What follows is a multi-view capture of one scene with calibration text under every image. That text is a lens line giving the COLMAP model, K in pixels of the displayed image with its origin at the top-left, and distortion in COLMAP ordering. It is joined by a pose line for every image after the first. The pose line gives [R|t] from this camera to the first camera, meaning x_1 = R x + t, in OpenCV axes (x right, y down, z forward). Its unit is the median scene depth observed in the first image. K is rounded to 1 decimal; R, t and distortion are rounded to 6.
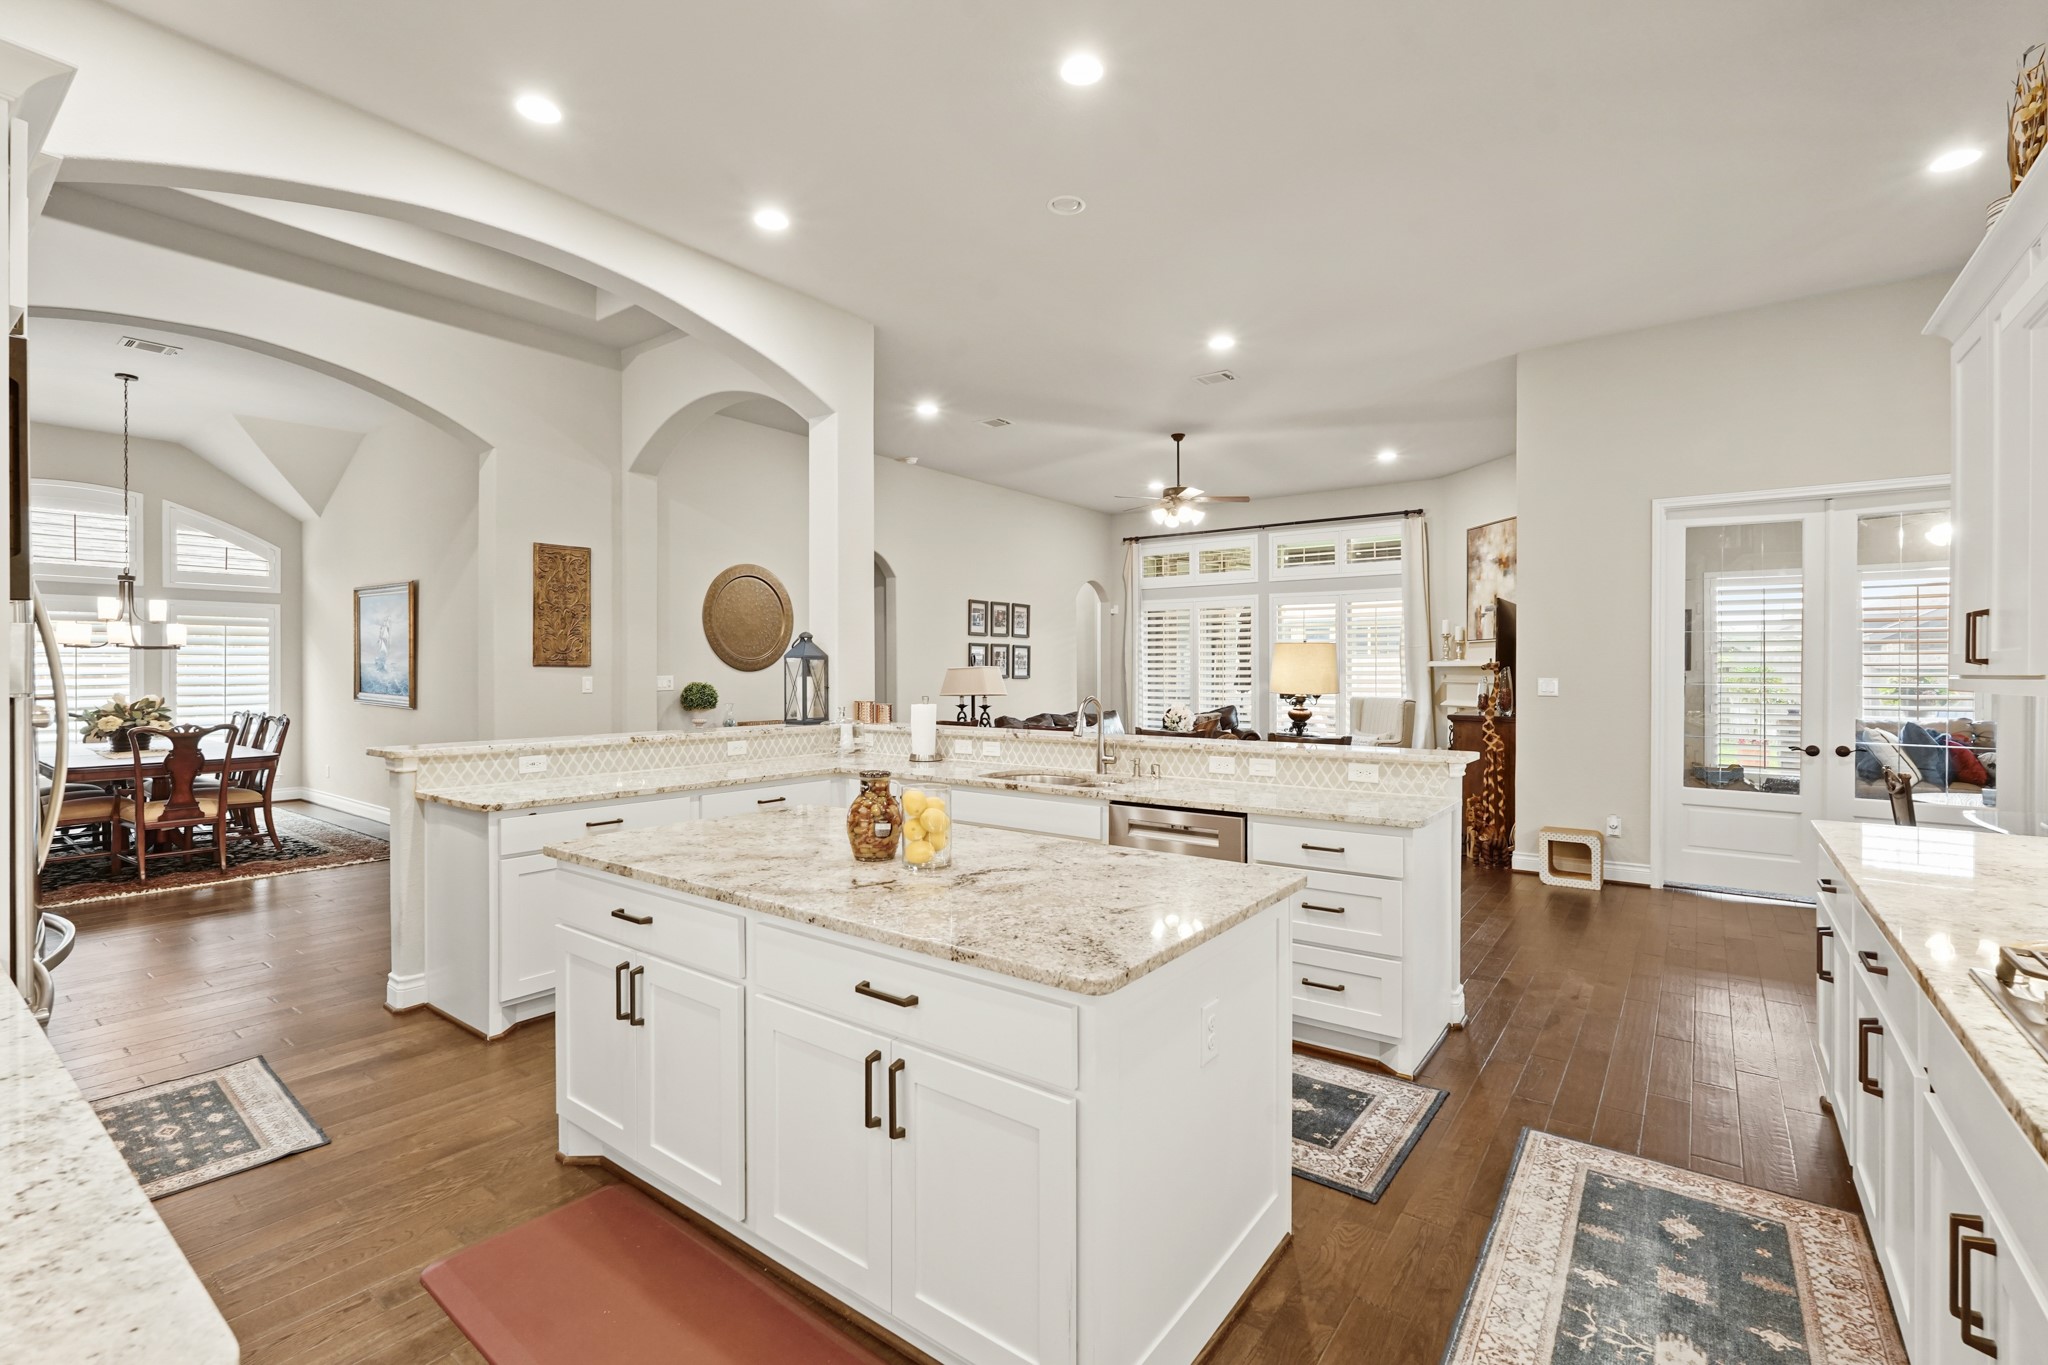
lens RADIAL K [[905.0, 0, 1024.0], [0, 905.0, 667.3], [0, 0, 1]] dist [-0.005452, 0.000976]
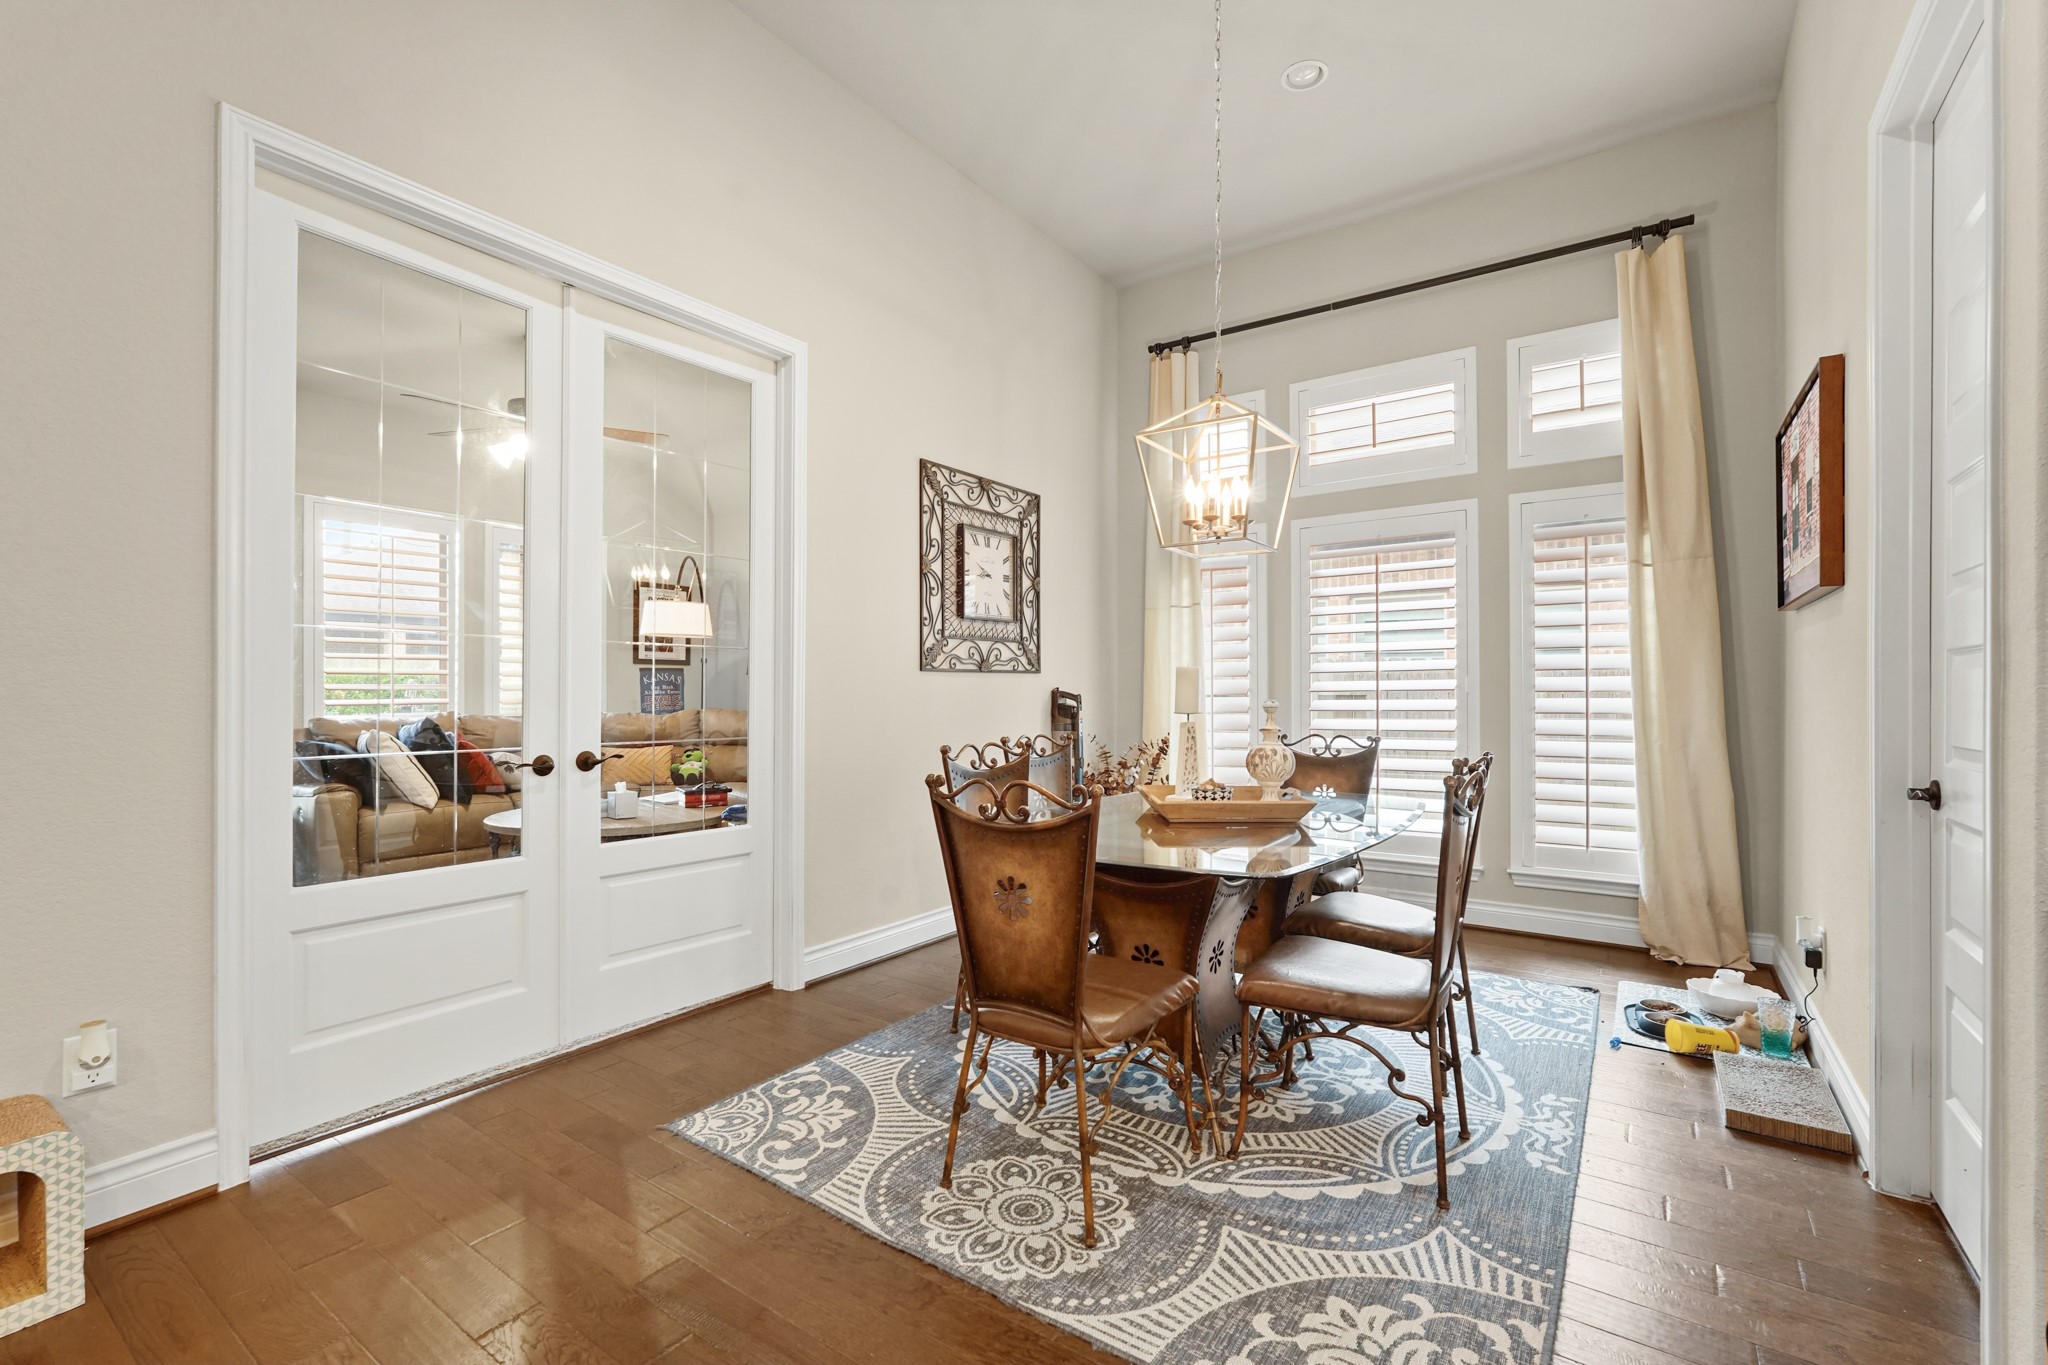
lens RADIAL K [[905.0, 0, 1033.5], [0, 905.0, 687.9], [0, 0, 1]] dist [-0.005452, 0.000976]
pose [[-0.039476, 0.001731, 0.999219, 0.266090], [-0.001960, 0.999996, -0.001810, 0.036967], [-0.999219, -0.002030, -0.039472, 0.561696]]
